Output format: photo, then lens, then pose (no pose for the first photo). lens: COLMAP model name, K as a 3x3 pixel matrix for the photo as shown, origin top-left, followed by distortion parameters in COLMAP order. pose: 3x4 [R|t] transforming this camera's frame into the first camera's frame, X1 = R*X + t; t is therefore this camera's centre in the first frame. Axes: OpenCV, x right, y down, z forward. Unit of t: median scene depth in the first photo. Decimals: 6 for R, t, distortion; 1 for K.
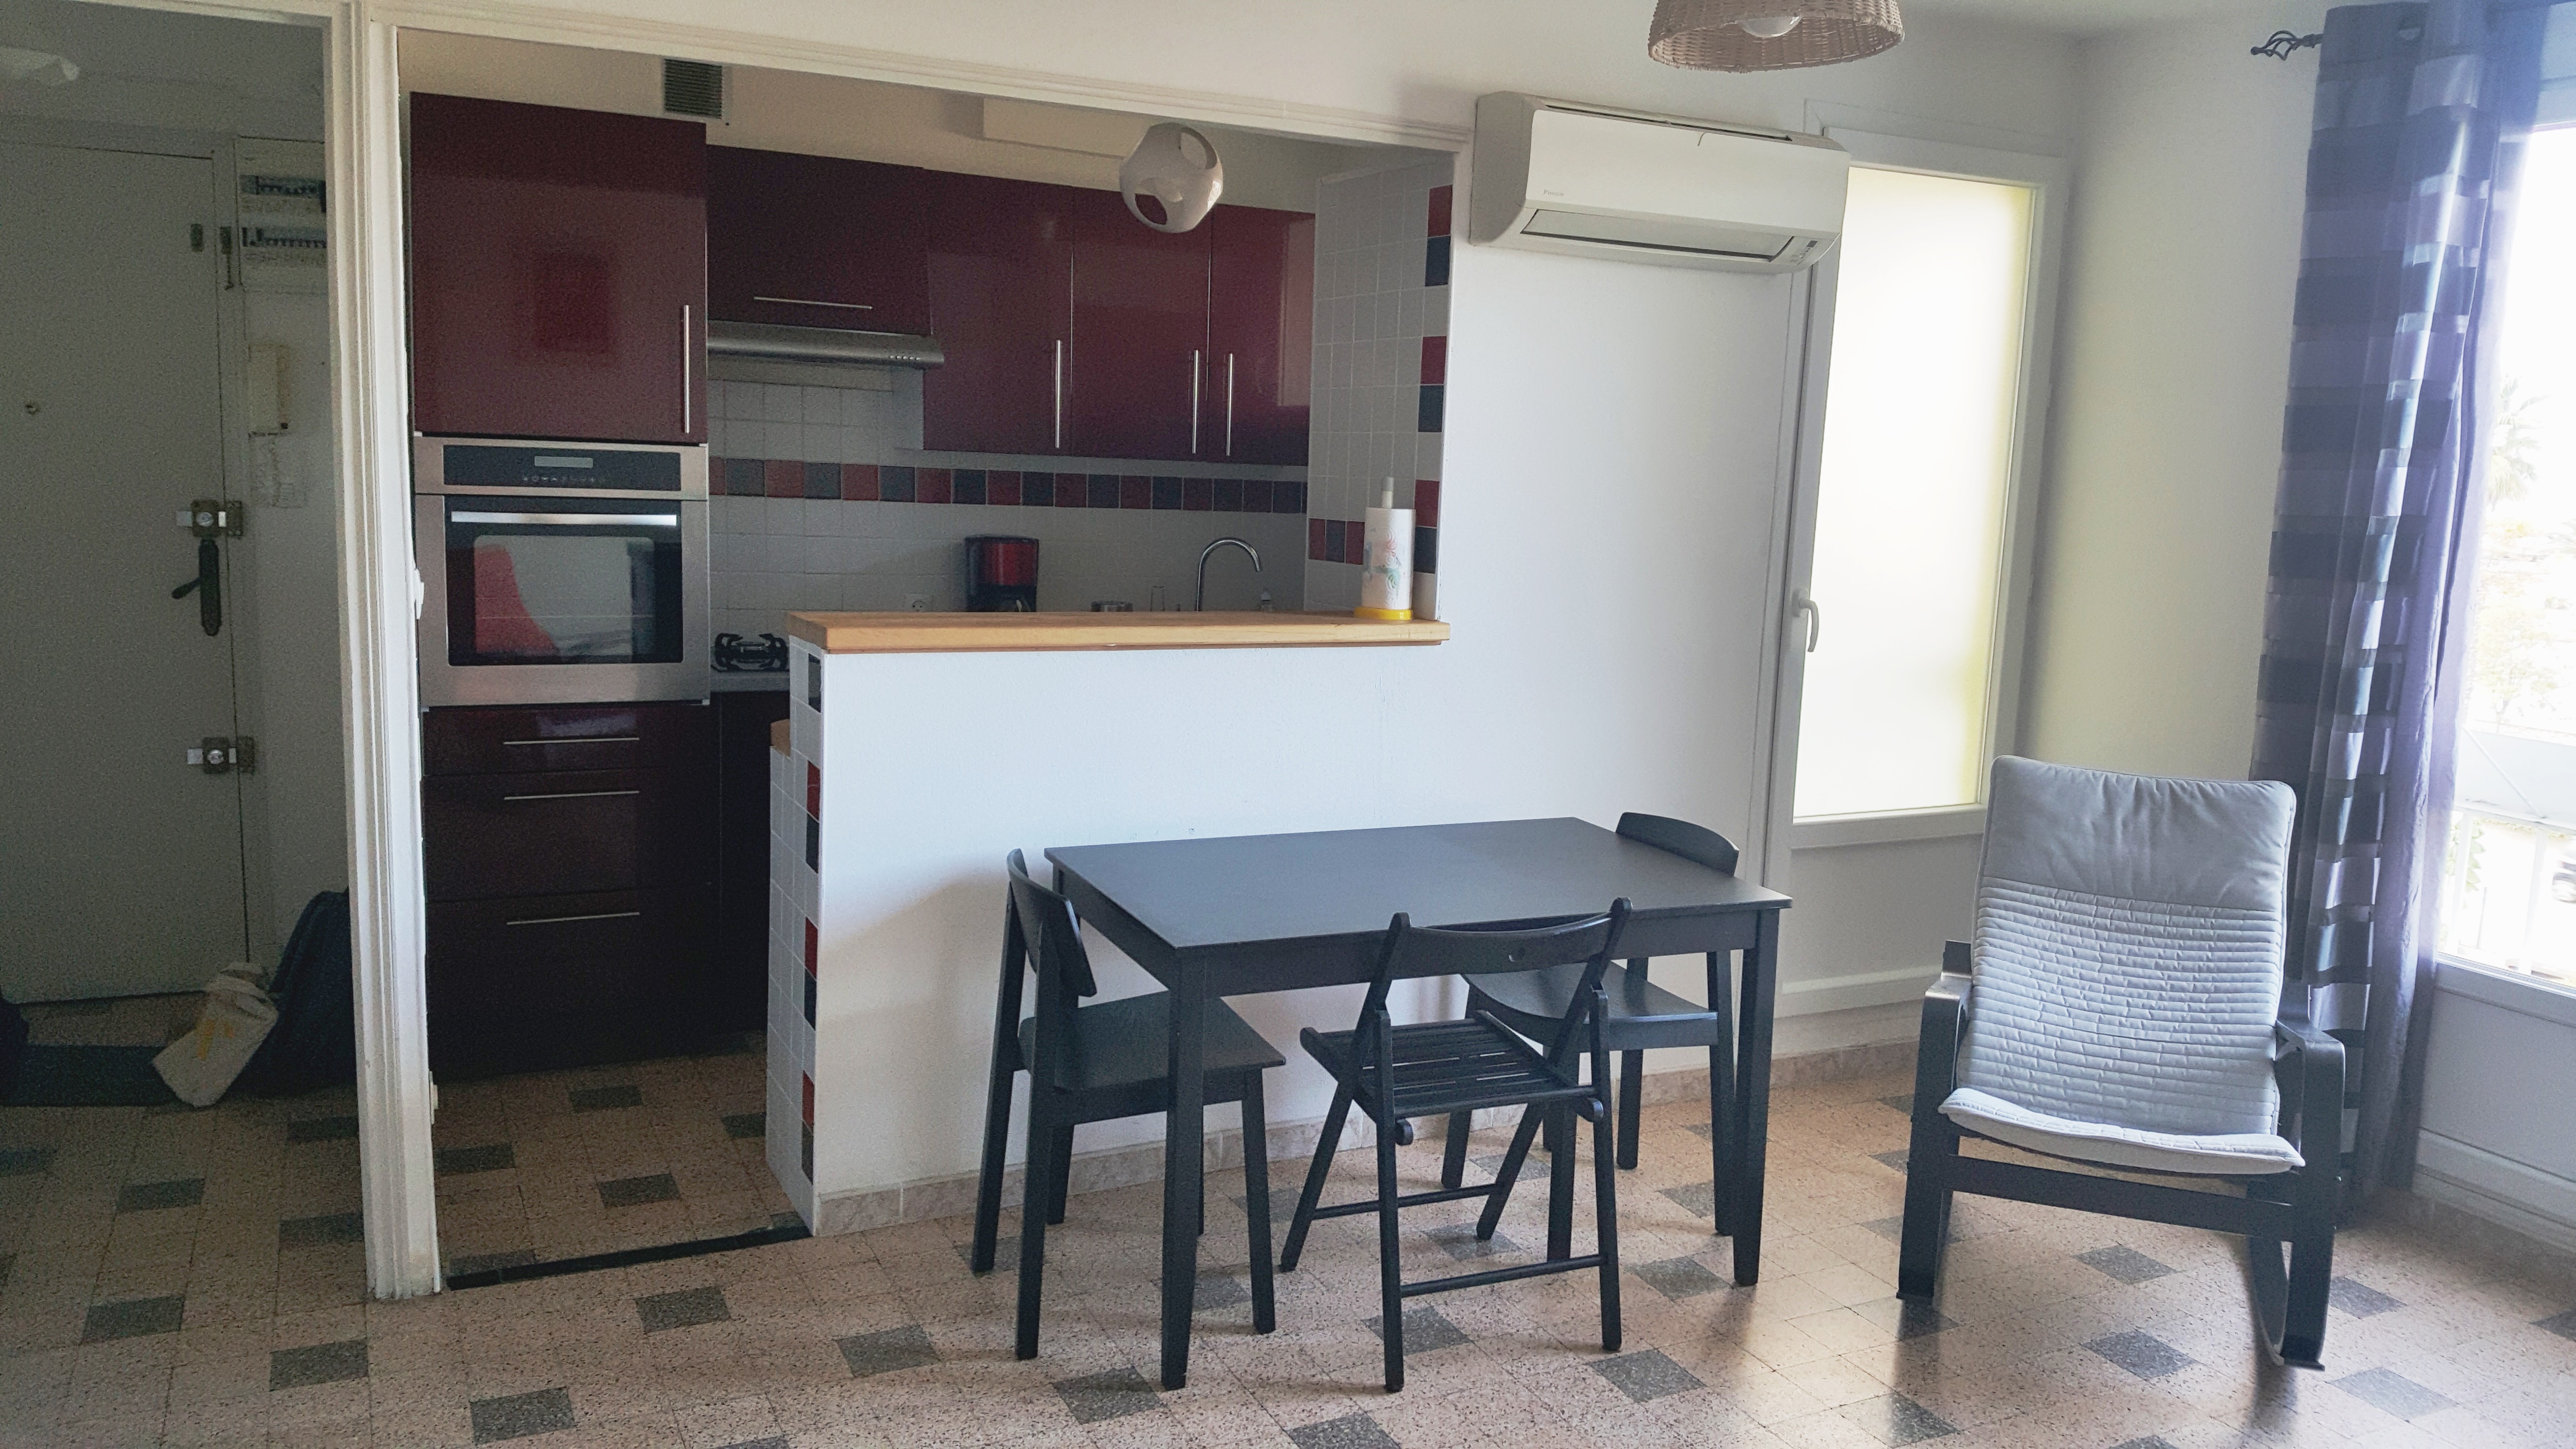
lens RADIAL K [[1940.0, 0, 1288.0], [0, 1940.0, 724.5], [0, 0, 1]] dist [0.158783, -0.292389]
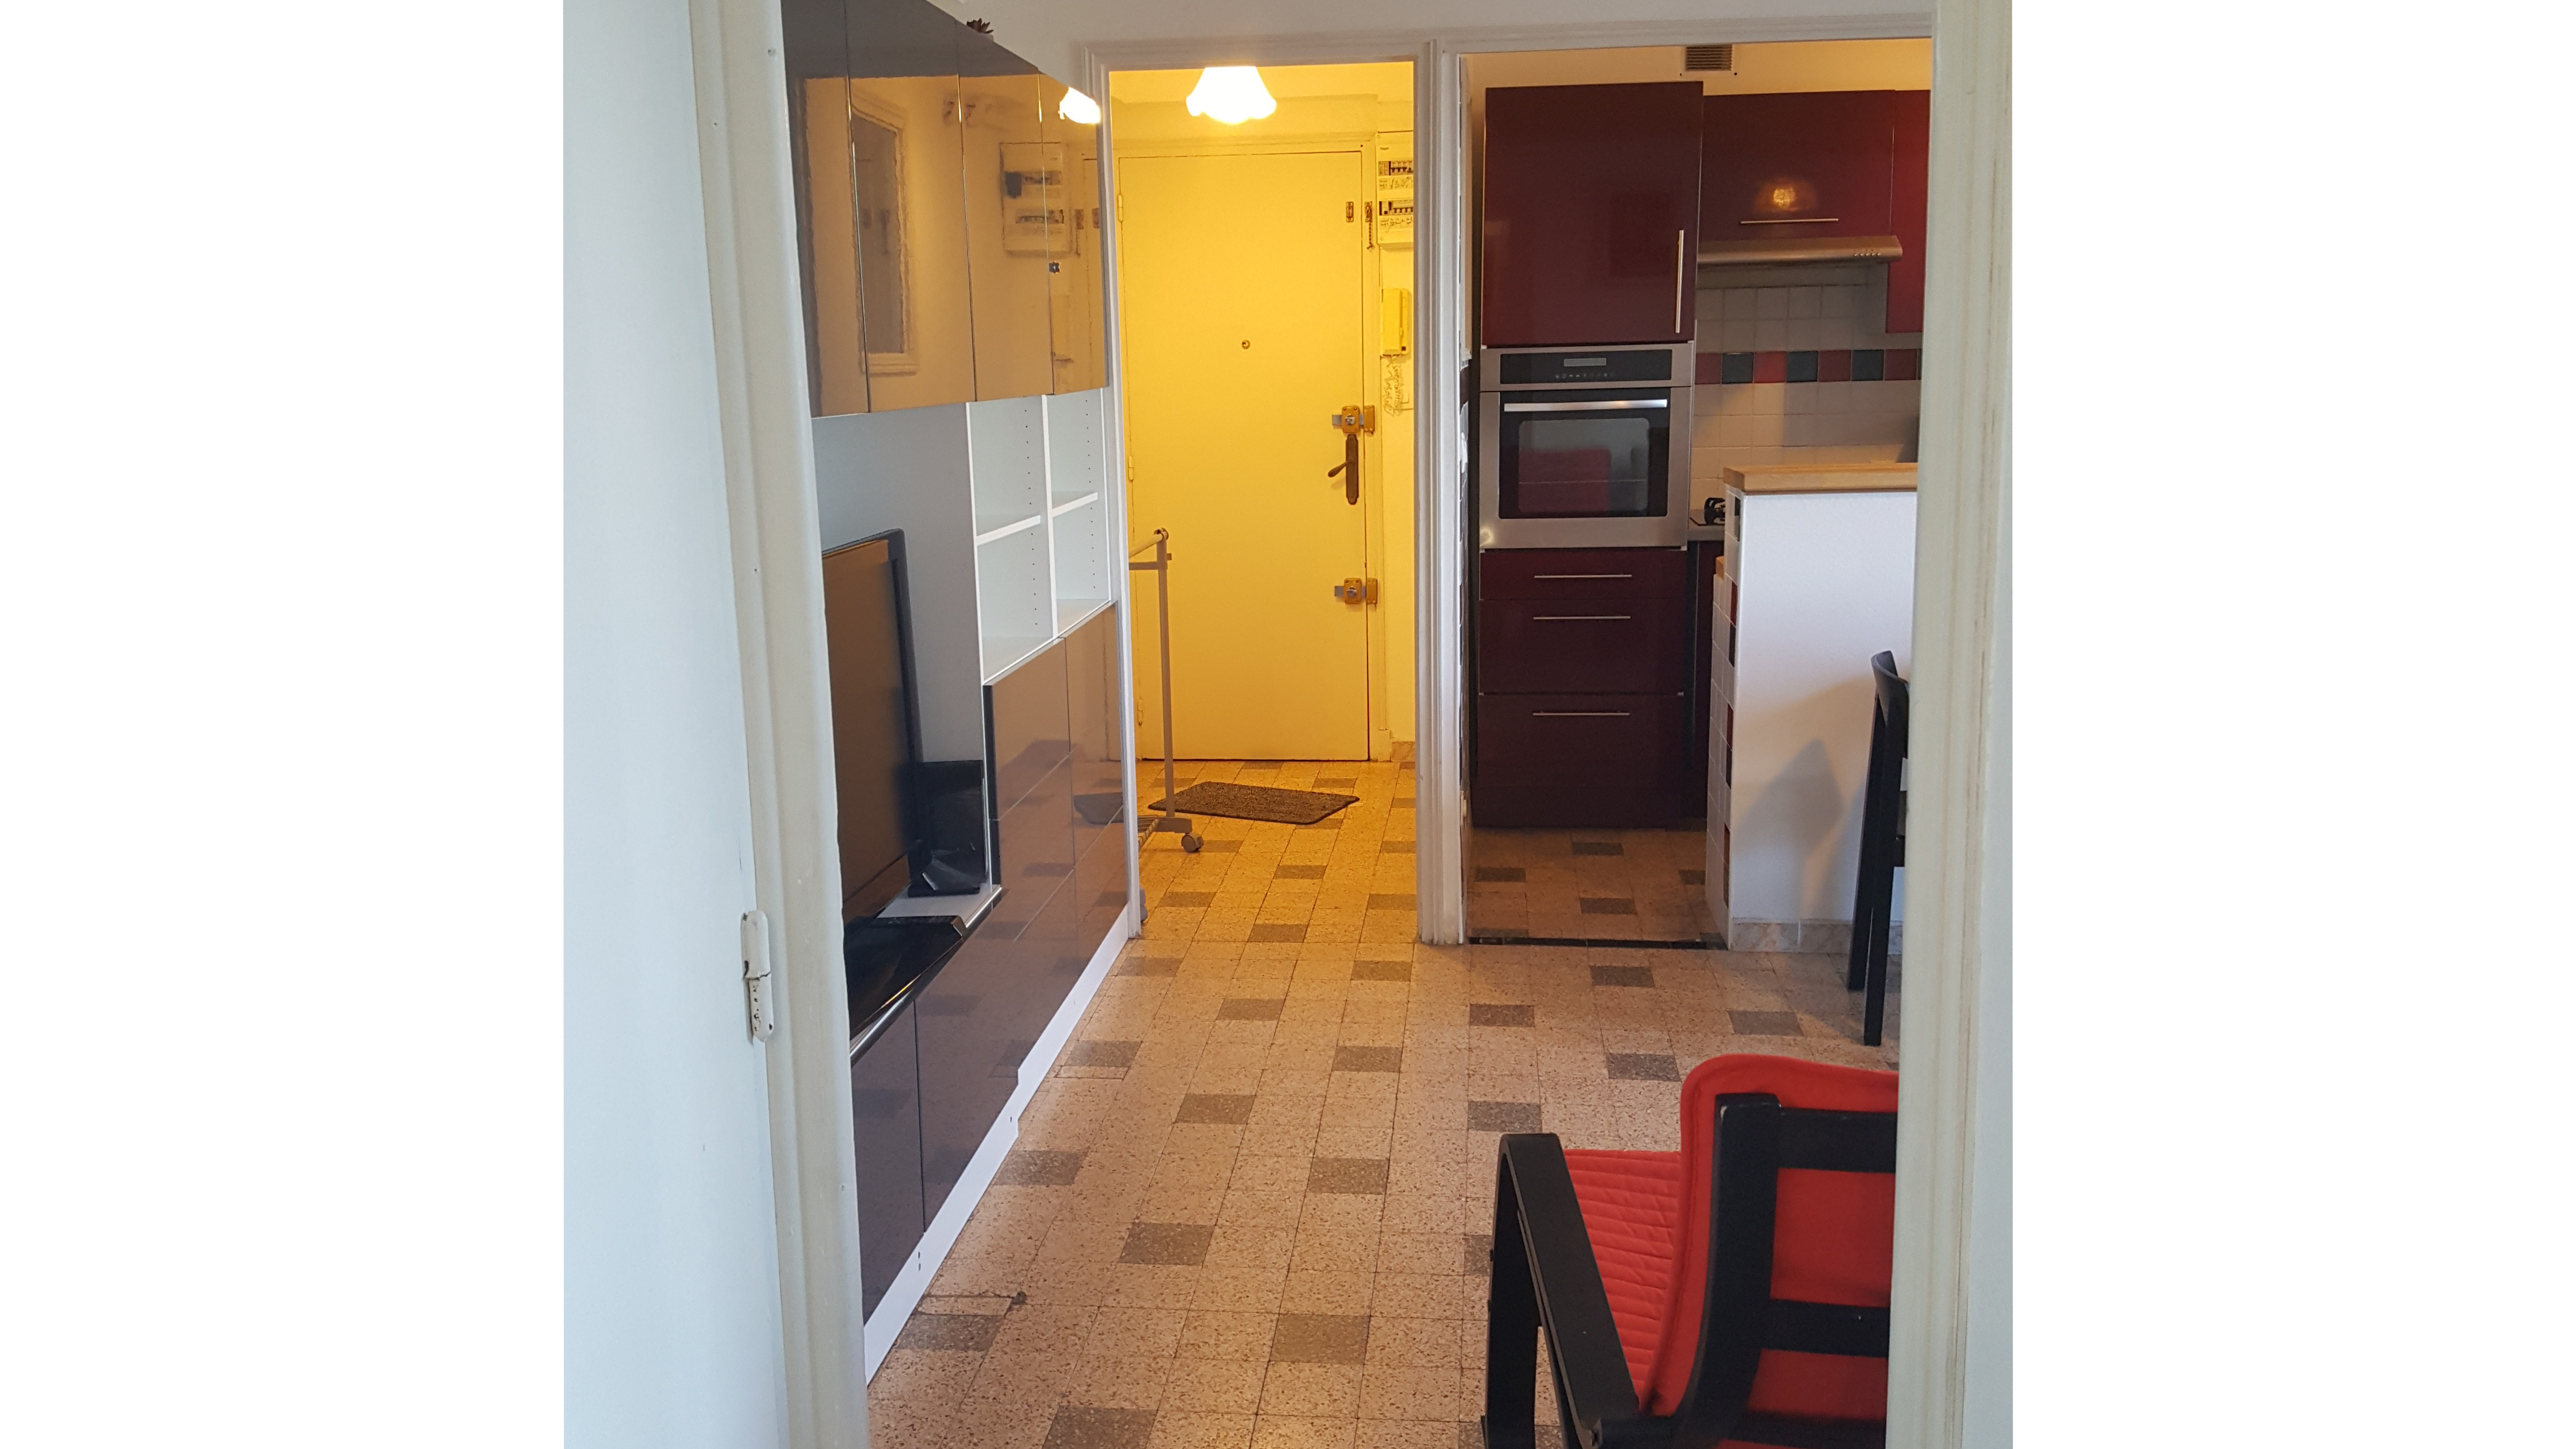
lens RADIAL K [[2041.4, 0, 1288.0], [0, 2041.4, 724.5], [0, 0, 1]] dist [0.005801, -0.002597]
pose [[0.848604, 0.037011, -0.527733, 0.185072], [-0.017543, 0.998970, 0.041849, 0.052287], [0.528738, -0.026255, 0.848379, -0.245871]]
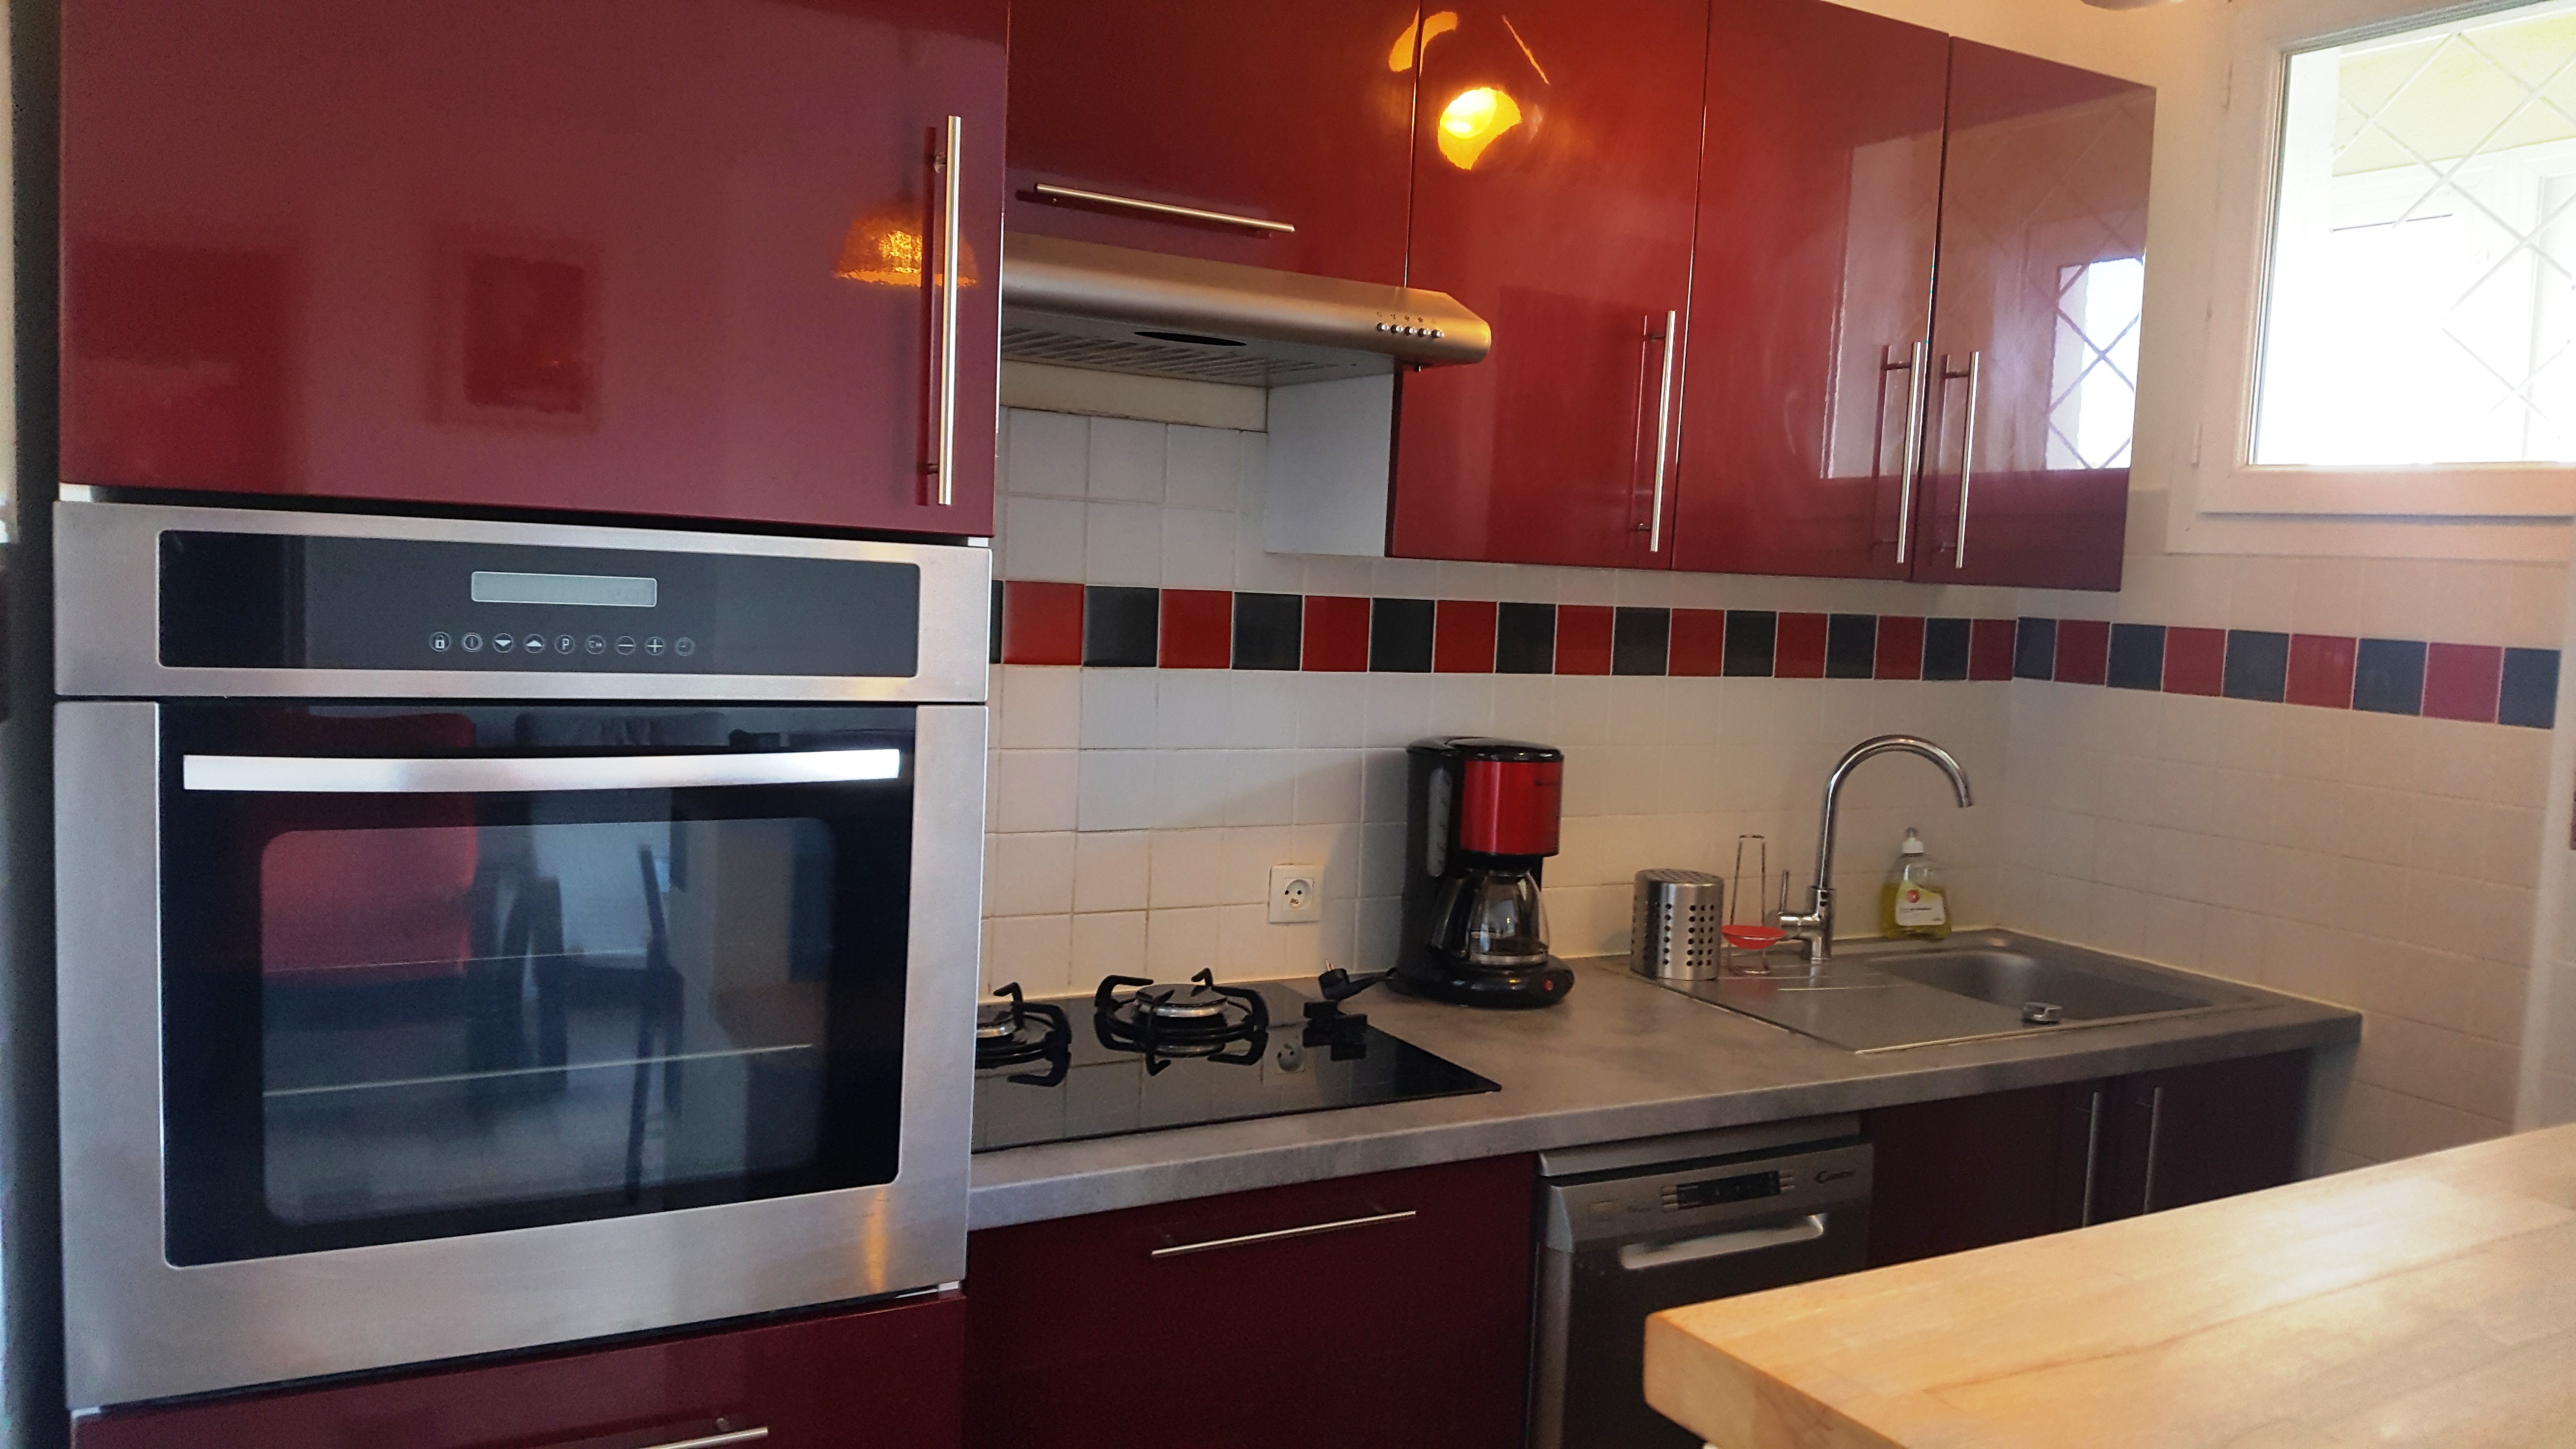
lens RADIAL K [[1872.9, 0, 1288.0], [0, 1872.9, 724.5], [0, 0, 1]] dist [0.044393, -0.001797]
pose [[0.998628, 0.000936, 0.052365, -0.272372], [0.001957, 0.998475, -0.055170, -0.096355], [-0.052336, 0.055197, 0.997103, 0.707035]]
